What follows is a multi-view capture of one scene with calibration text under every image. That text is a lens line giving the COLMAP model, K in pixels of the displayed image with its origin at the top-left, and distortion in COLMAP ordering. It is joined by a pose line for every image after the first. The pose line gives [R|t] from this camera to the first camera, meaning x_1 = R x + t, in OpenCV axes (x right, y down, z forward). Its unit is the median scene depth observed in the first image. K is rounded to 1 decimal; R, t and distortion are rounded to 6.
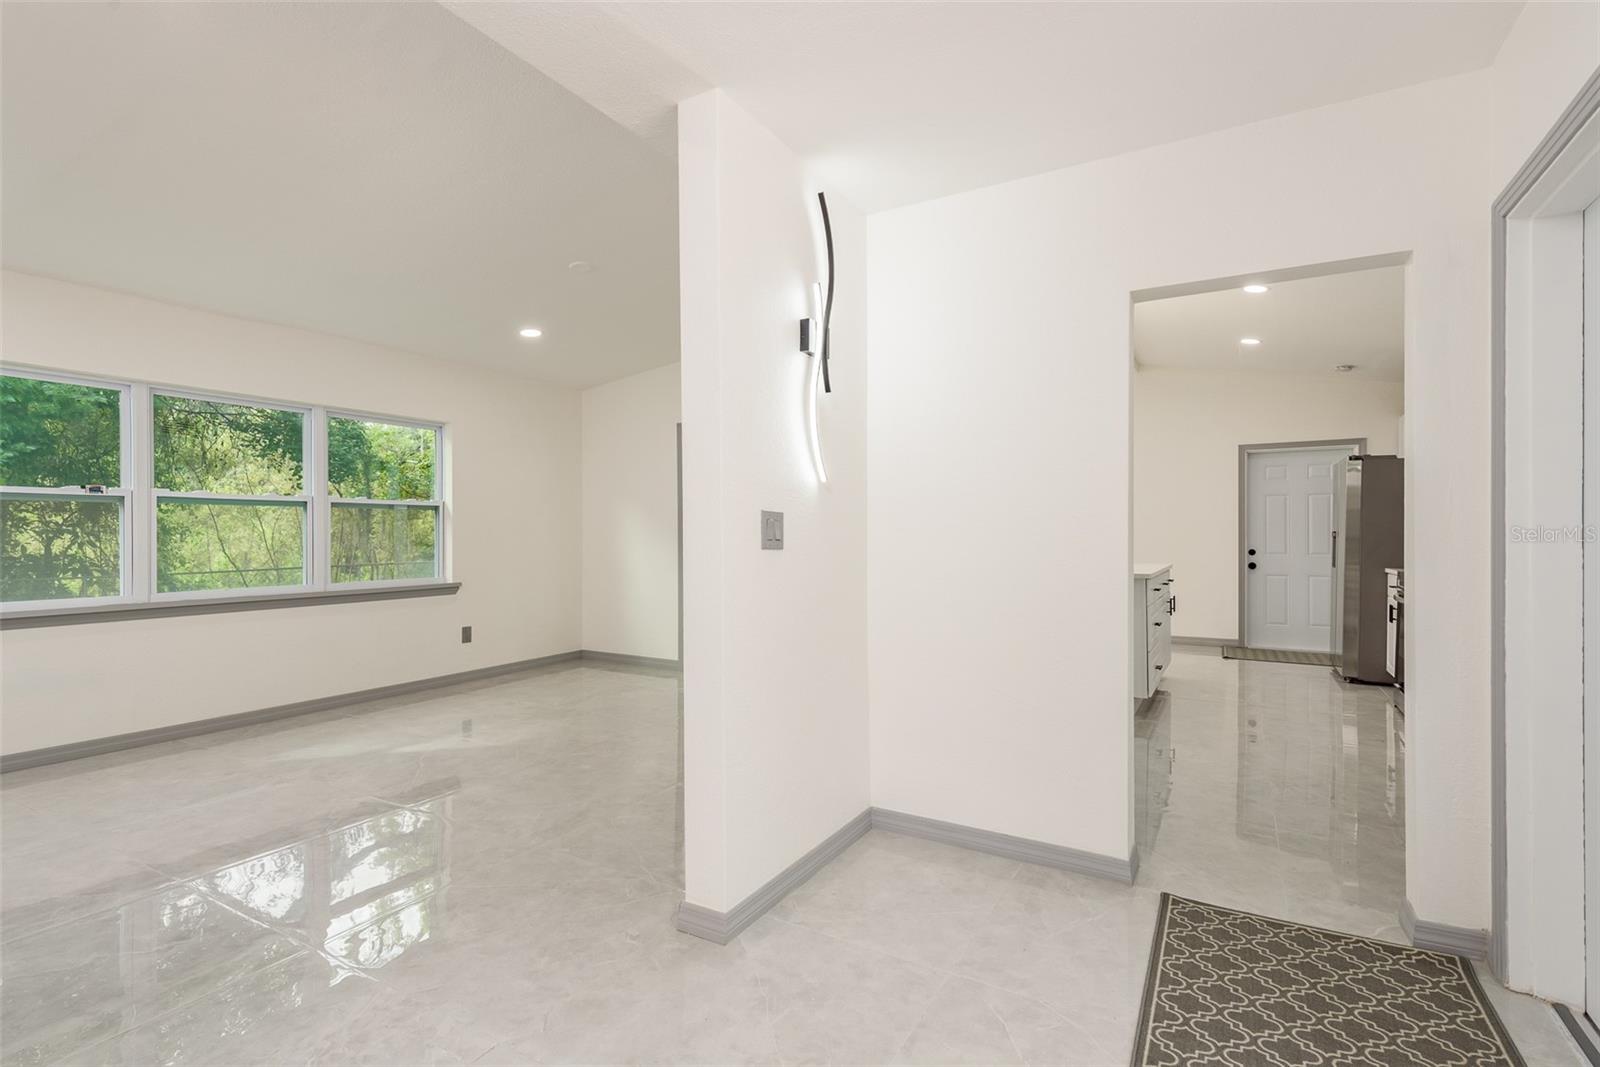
lens RADIAL K [[760.2, 0, 797.6], [0, 760.2, 533.7], [0, 0, 1]] dist [0.014890, -0.004107]
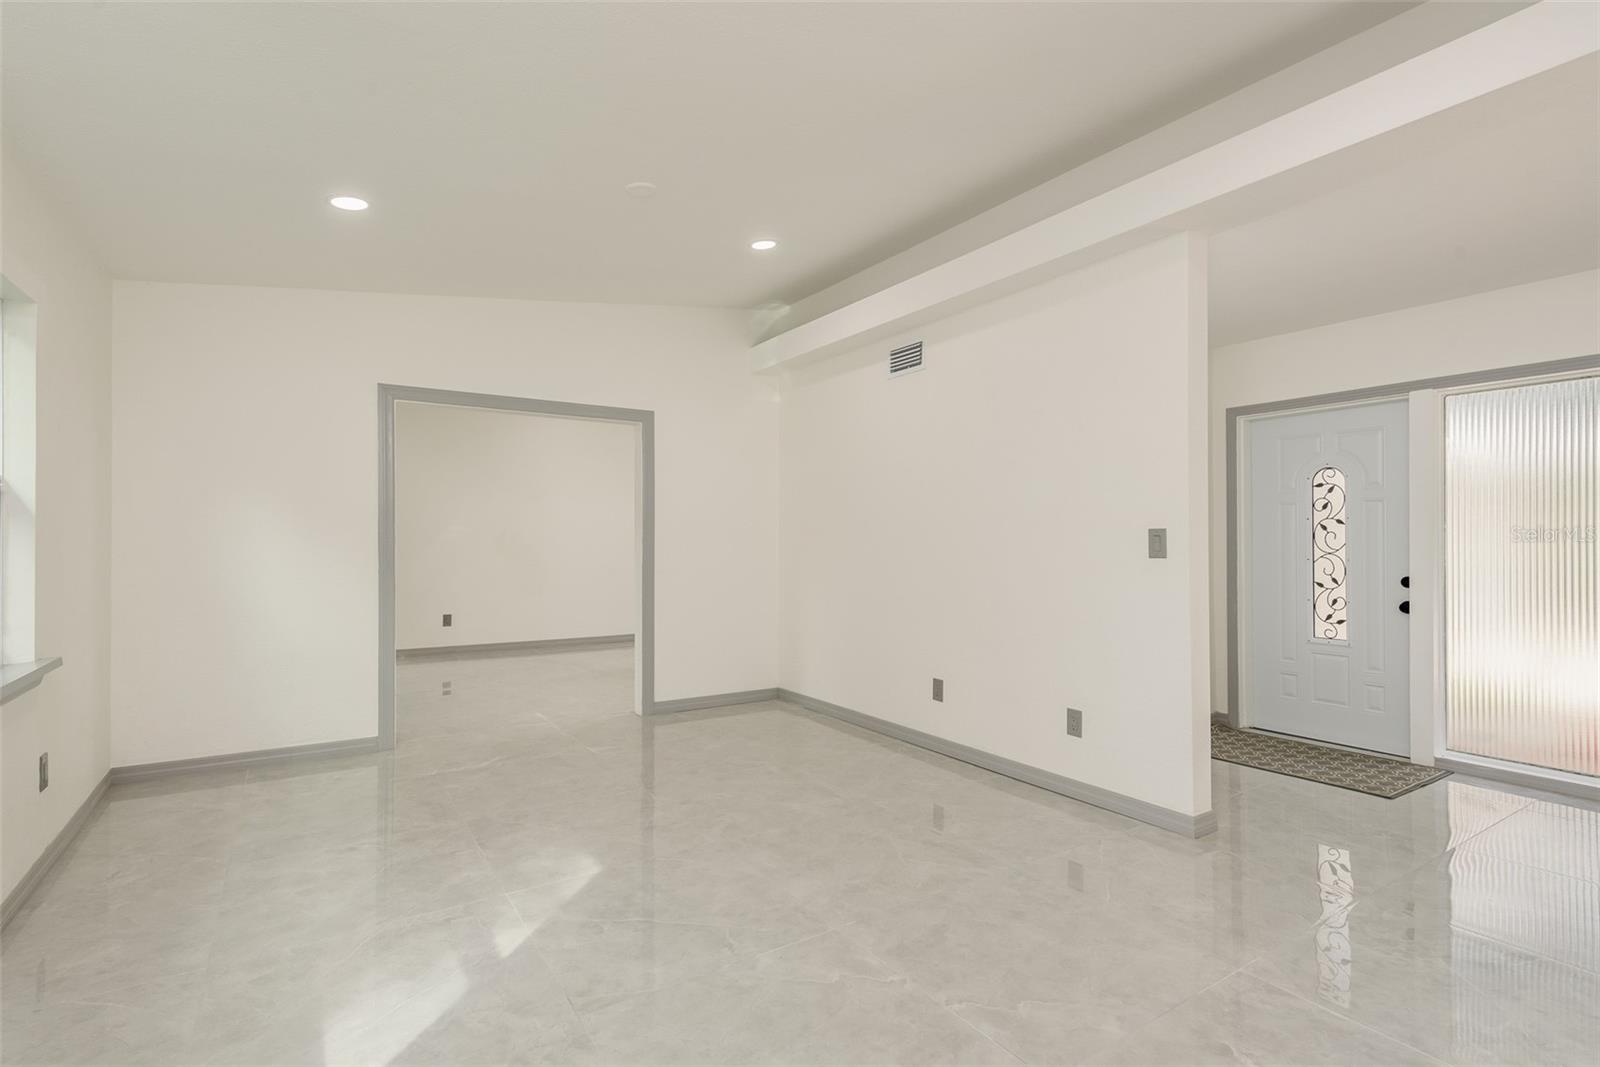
lens RADIAL K [[760.2, 0, 806.0], [0, 760.2, 541.0], [0, 0, 1]] dist [0.014890, -0.004107]
pose [[0.442071, 0.000443, 0.896980, -0.644335], [0.003458, 0.999992, -0.002198, -0.003654], [-0.896973, 0.004074, 0.442066, 0.387549]]
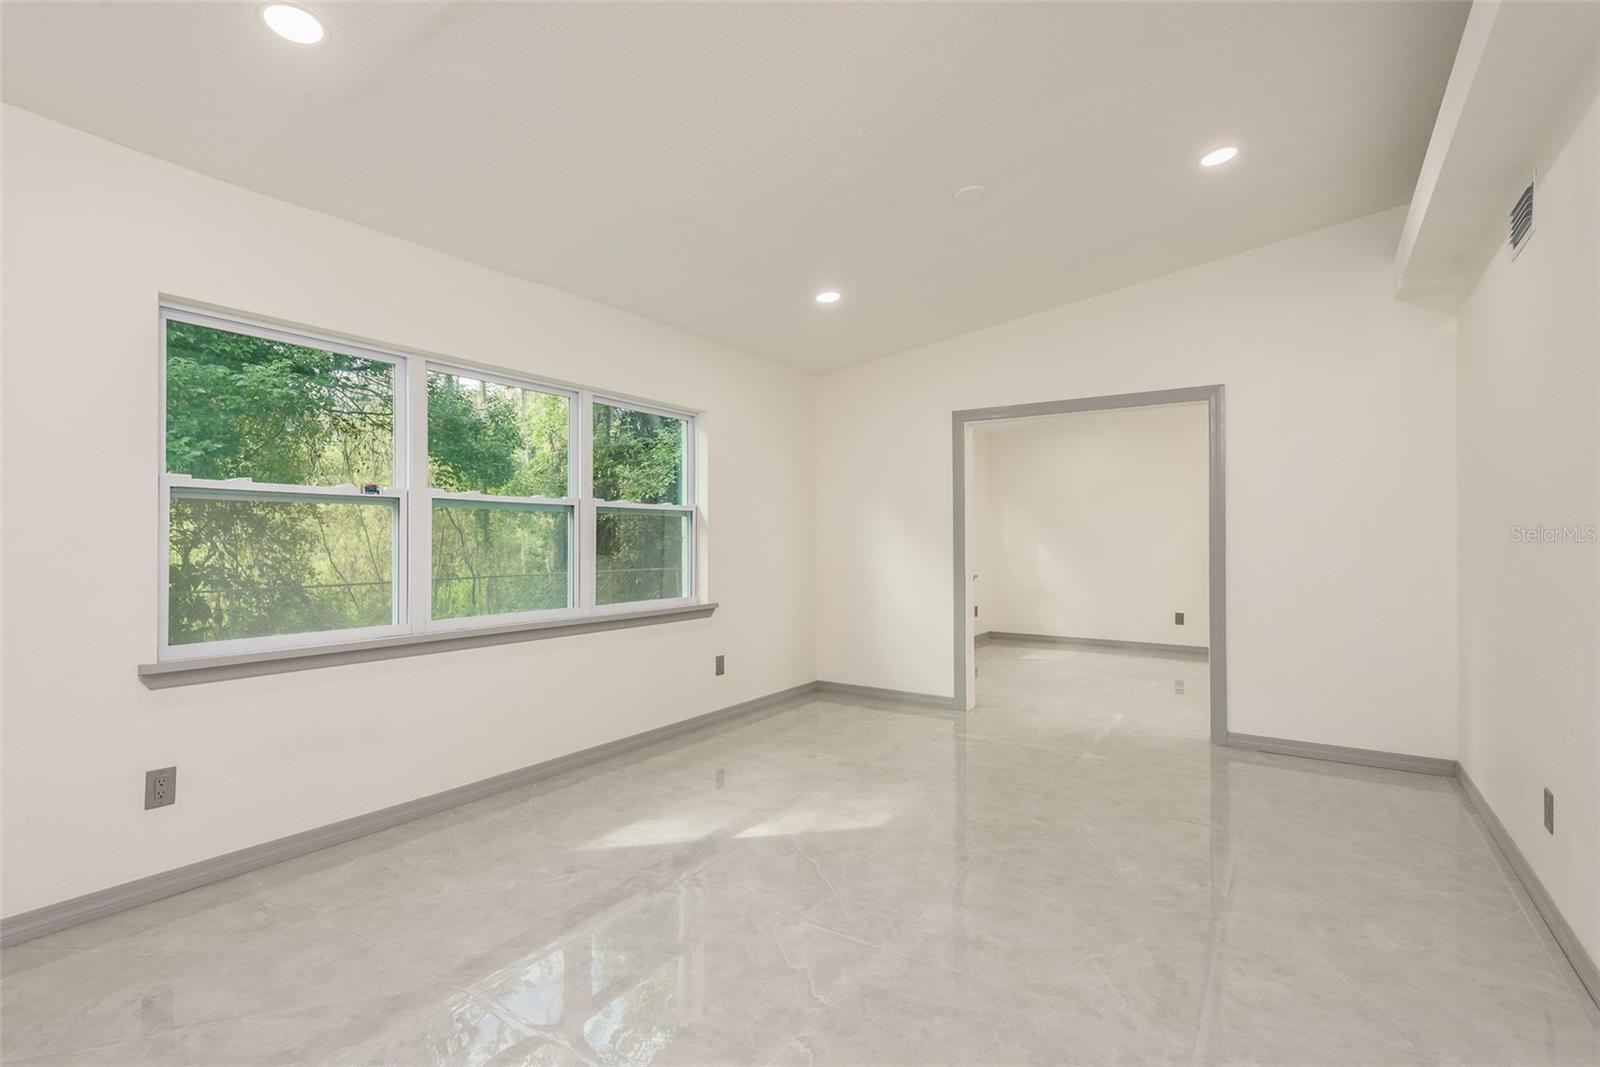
lens RADIAL K [[760.2, 0, 798.6], [0, 760.2, 536.4], [0, 0, 1]] dist [0.014890, -0.004107]
pose [[0.998689, -0.000183, -0.051182, -0.304920], [-0.000173, 0.999976, -0.006948, -0.003234], [0.051182, 0.006947, 0.998665, 0.171641]]
